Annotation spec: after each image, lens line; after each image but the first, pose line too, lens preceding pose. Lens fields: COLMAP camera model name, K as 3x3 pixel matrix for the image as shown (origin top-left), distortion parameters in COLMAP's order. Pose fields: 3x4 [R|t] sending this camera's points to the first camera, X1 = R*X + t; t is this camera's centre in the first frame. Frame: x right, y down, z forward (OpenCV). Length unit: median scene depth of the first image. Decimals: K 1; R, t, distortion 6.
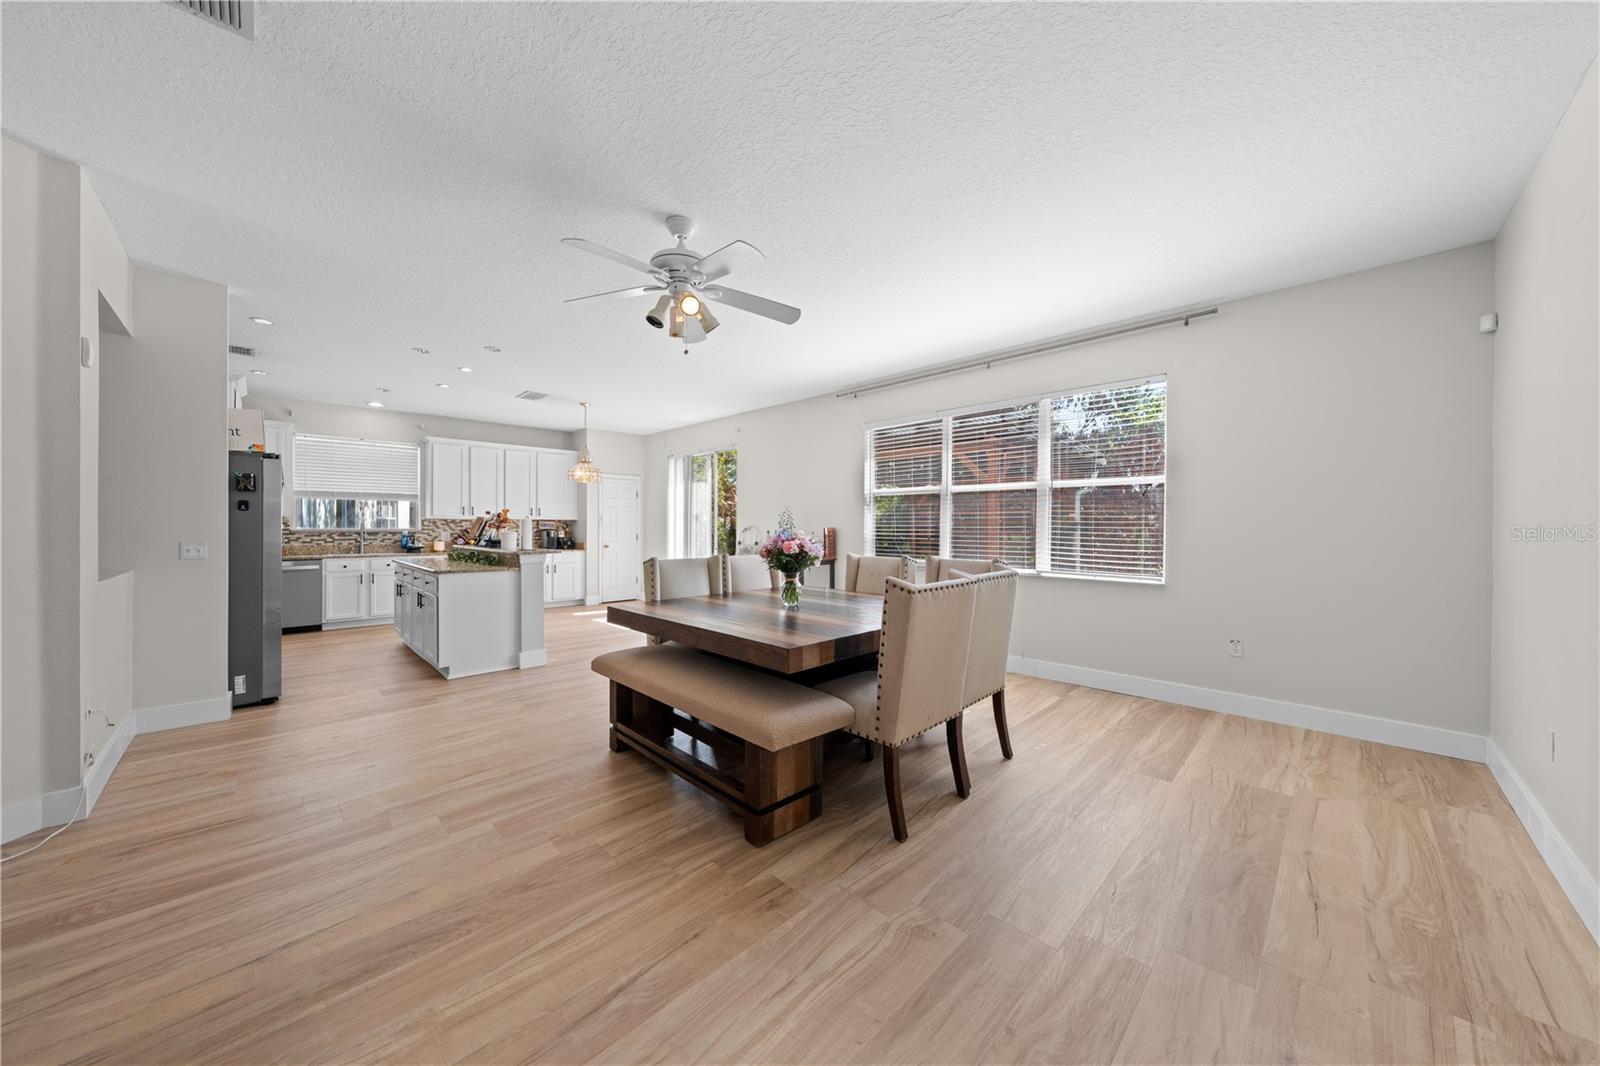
lens RADIAL K [[541.8, 0, 801.8], [0, 541.8, 531.4], [0, 0, 1]] dist [-0.003993, -0.000129]
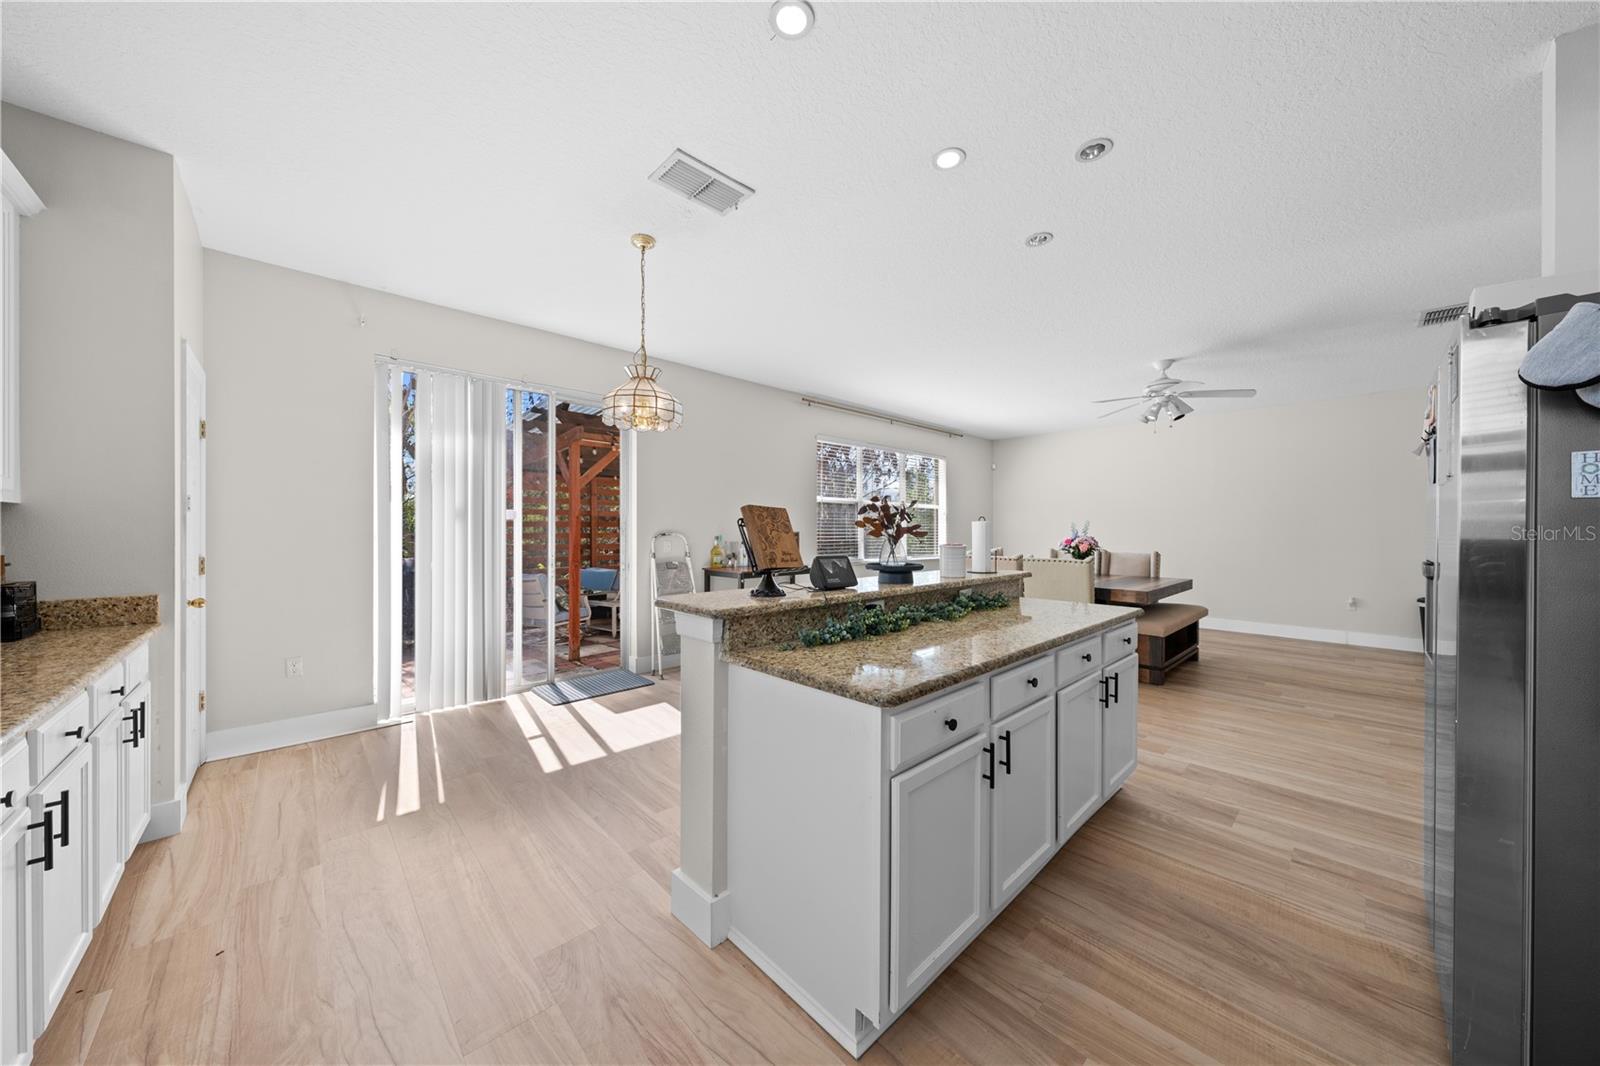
lens RADIAL K [[534.6, 0, 801.3], [0, 534.6, 530.3], [0, 0, 1]] dist [-0.012965, 0.000032]
pose [[0.024999, -0.005152, 0.999674, -0.749220], [0.005460, 0.999973, 0.005017, -0.011331], [-0.999673, 0.005333, 0.025027, 0.801016]]
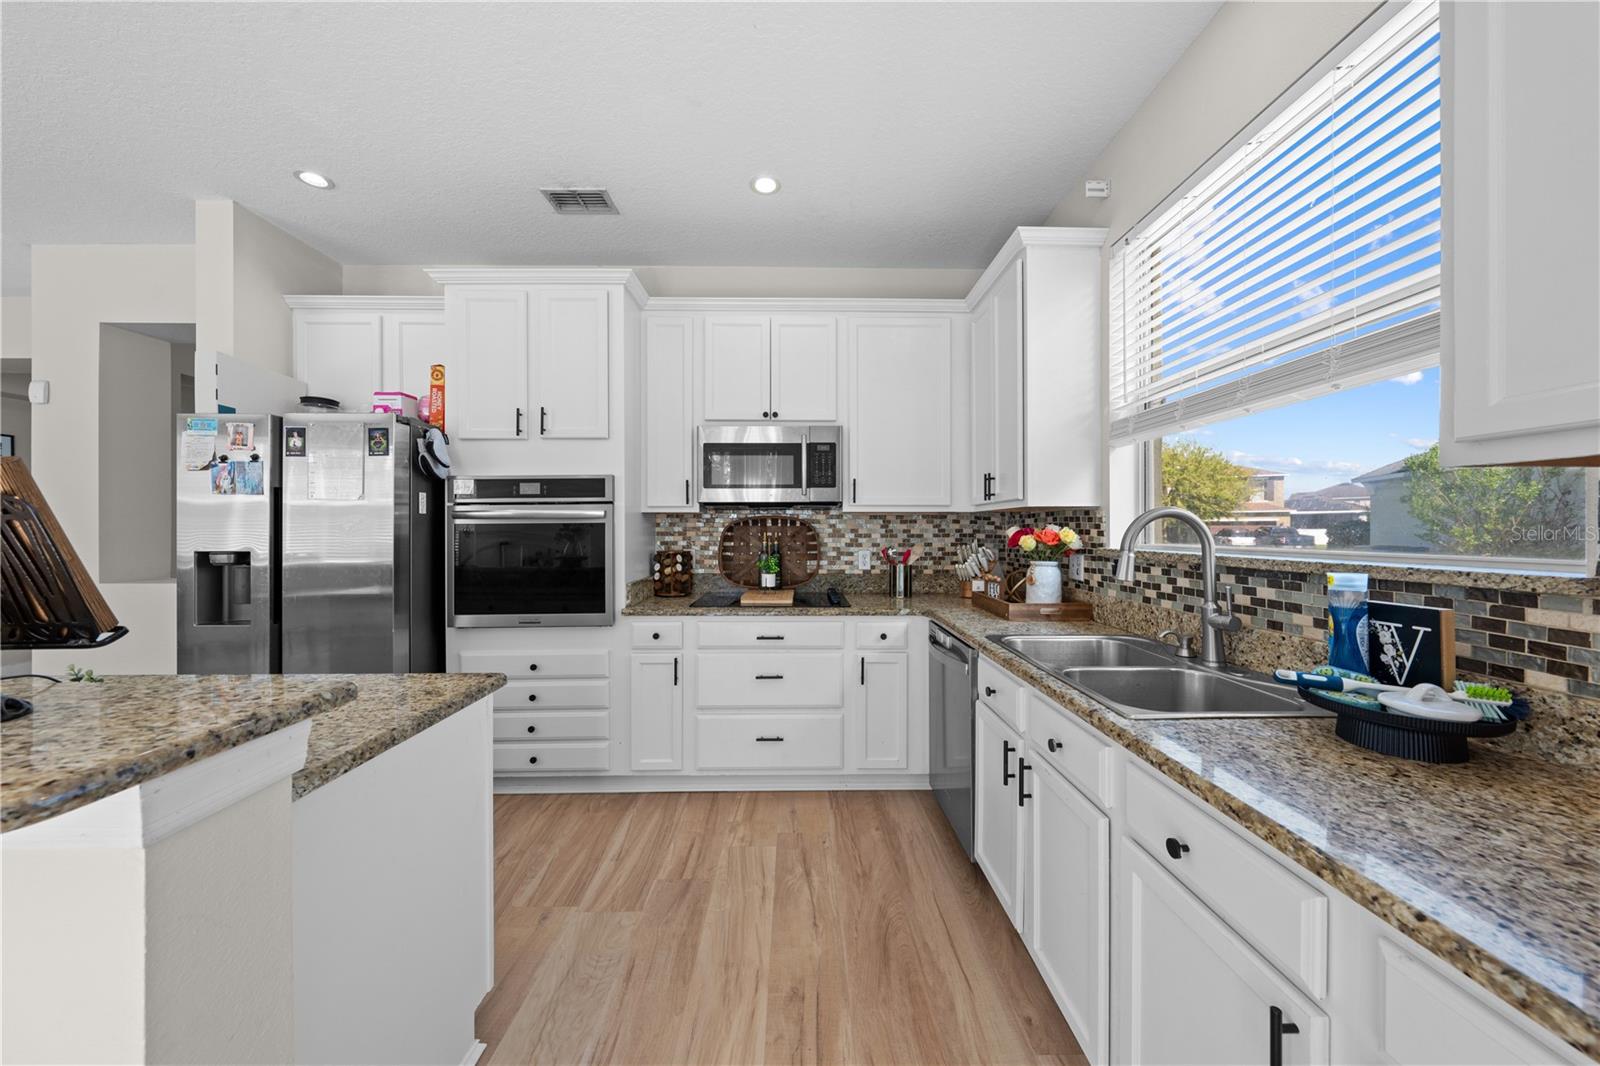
lens RADIAL K [[542.8, 0, 803.0], [0, 542.8, 526.7], [0, 0, 1]] dist [-0.001335, -0.000053]
pose [[-0.696564, -0.005682, -0.717472, -0.524419], [-0.006785, 0.999976, -0.001333, -0.012004], [0.717462, 0.003940, -0.696586, 0.986041]]
